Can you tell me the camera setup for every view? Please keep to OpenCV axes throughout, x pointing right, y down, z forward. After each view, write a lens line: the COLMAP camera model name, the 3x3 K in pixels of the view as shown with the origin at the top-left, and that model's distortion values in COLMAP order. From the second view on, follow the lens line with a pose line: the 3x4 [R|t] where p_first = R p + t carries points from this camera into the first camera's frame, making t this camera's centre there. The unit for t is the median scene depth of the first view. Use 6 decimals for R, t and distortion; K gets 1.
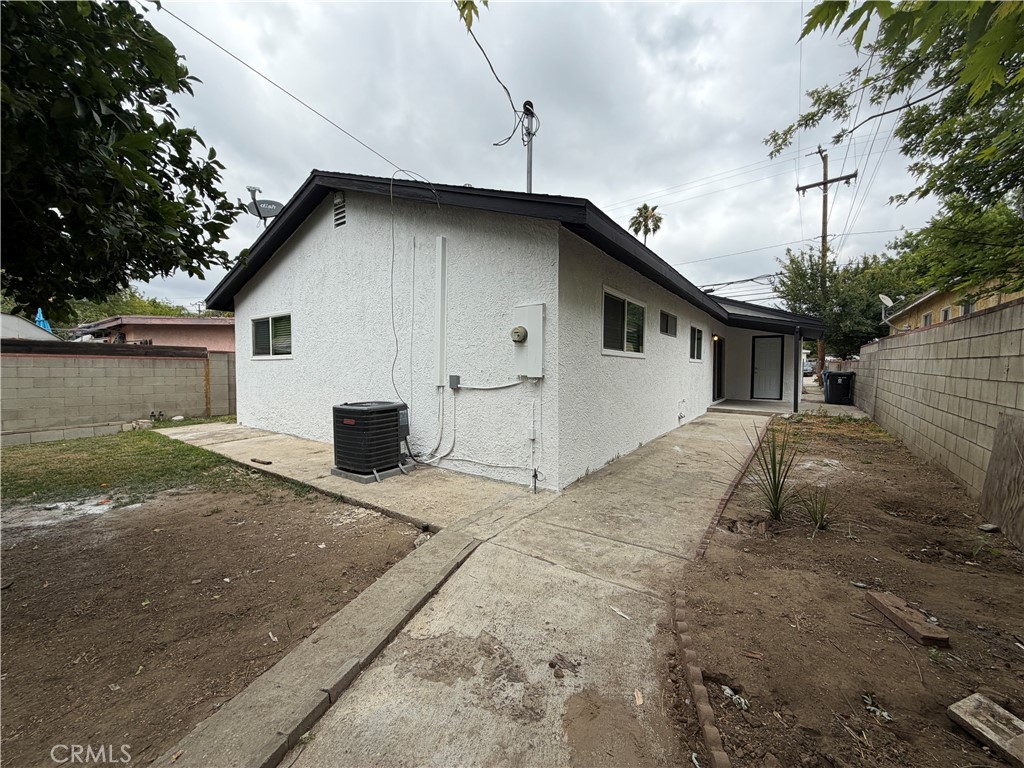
lens RADIAL K [[407.2, 0, 507.0], [0, 407.2, 384.3], [0, 0, 1]] dist [0.001011, -0.000347]
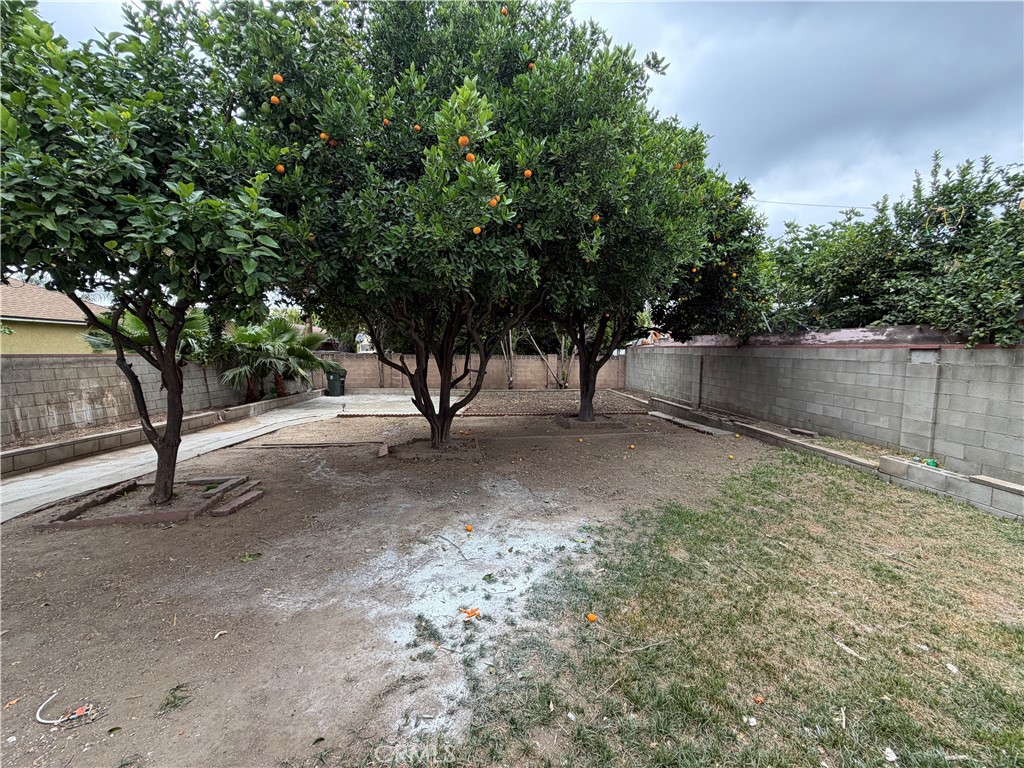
lens RADIAL K [[407.2, 0, 510.4], [0, 407.2, 384.5], [0, 0, 1]] dist [0.001011, -0.000347]
pose [[-0.773330, 0.047425, -0.632227, -0.619402], [-0.030186, 0.993313, 0.111434, -0.088391], [0.633285, 0.105260, -0.766727, 1.308714]]
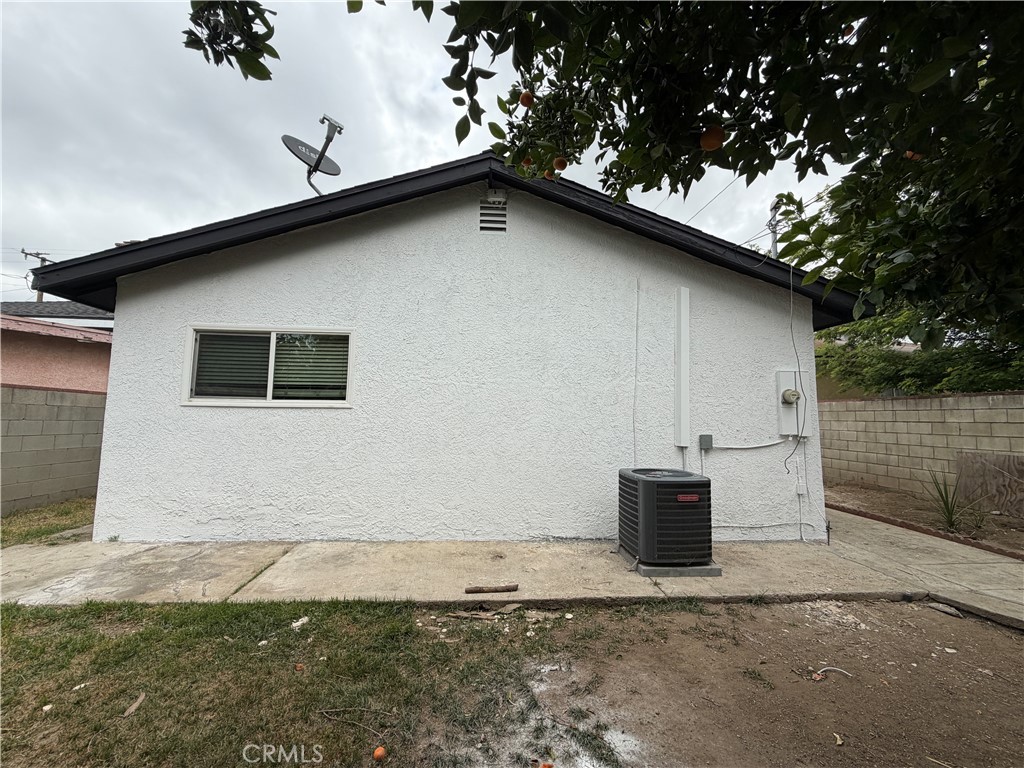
lens RADIAL K [[407.2, 0, 510.8], [0, 407.2, 385.3], [0, 0, 1]] dist [0.001011, -0.000347]
pose [[0.760488, 0.064029, 0.646188, -1.173097], [0.014941, 0.993138, -0.115991, -0.036018], [-0.649180, 0.097865, 0.754313, 0.625177]]
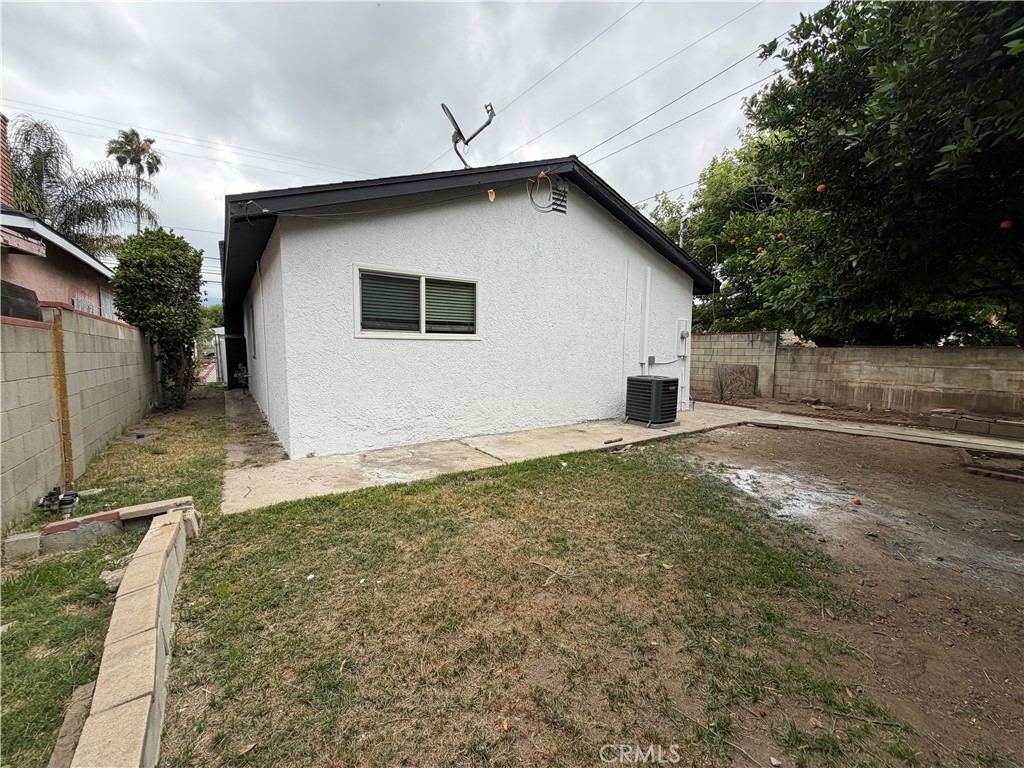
lens RADIAL K [[407.2, 0, 512.0], [0, 407.2, 384.8], [0, 0, 1]] dist [0.001011, -0.000347]
pose [[0.323840, -0.080188, 0.942708, -2.013916], [0.034190, 0.996743, 0.073039, -0.050055], [-0.945494, 0.008578, 0.325526, 1.087404]]
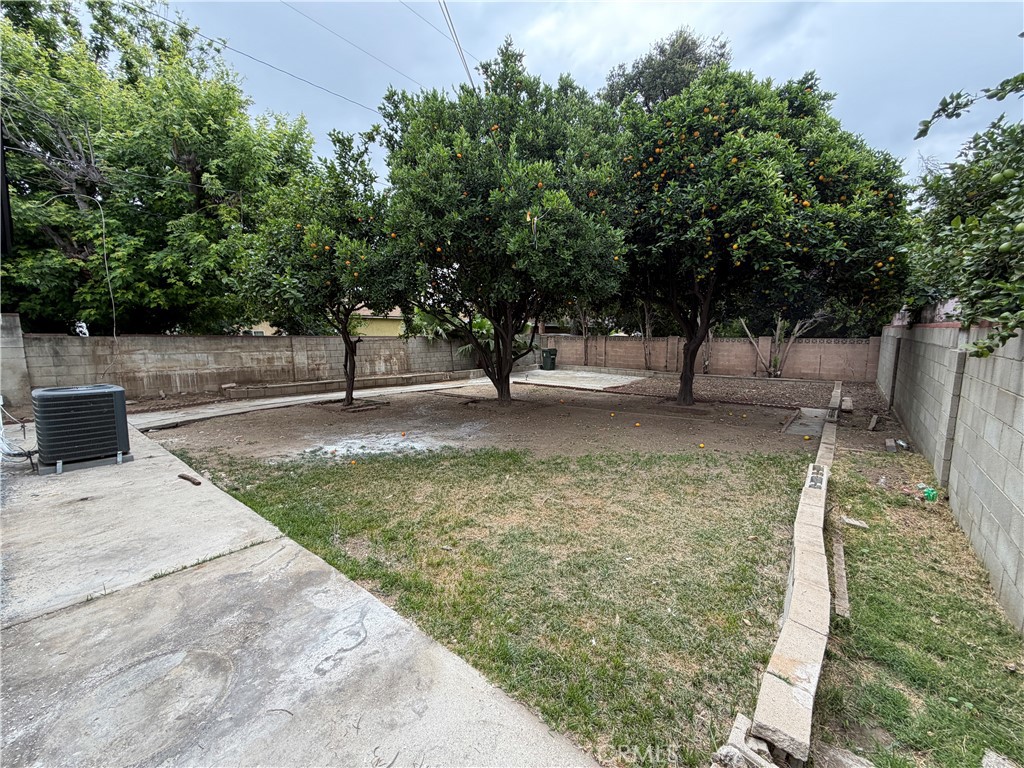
lens RADIAL K [[407.2, 0, 508.1], [0, 407.2, 382.9], [0, 0, 1]] dist [0.001011, -0.000347]
pose [[-0.997881, -0.008324, 0.064535, -1.468429], [0.002119, 0.987101, 0.160085, -0.118398], [-0.065036, 0.159882, -0.984991, 1.993830]]
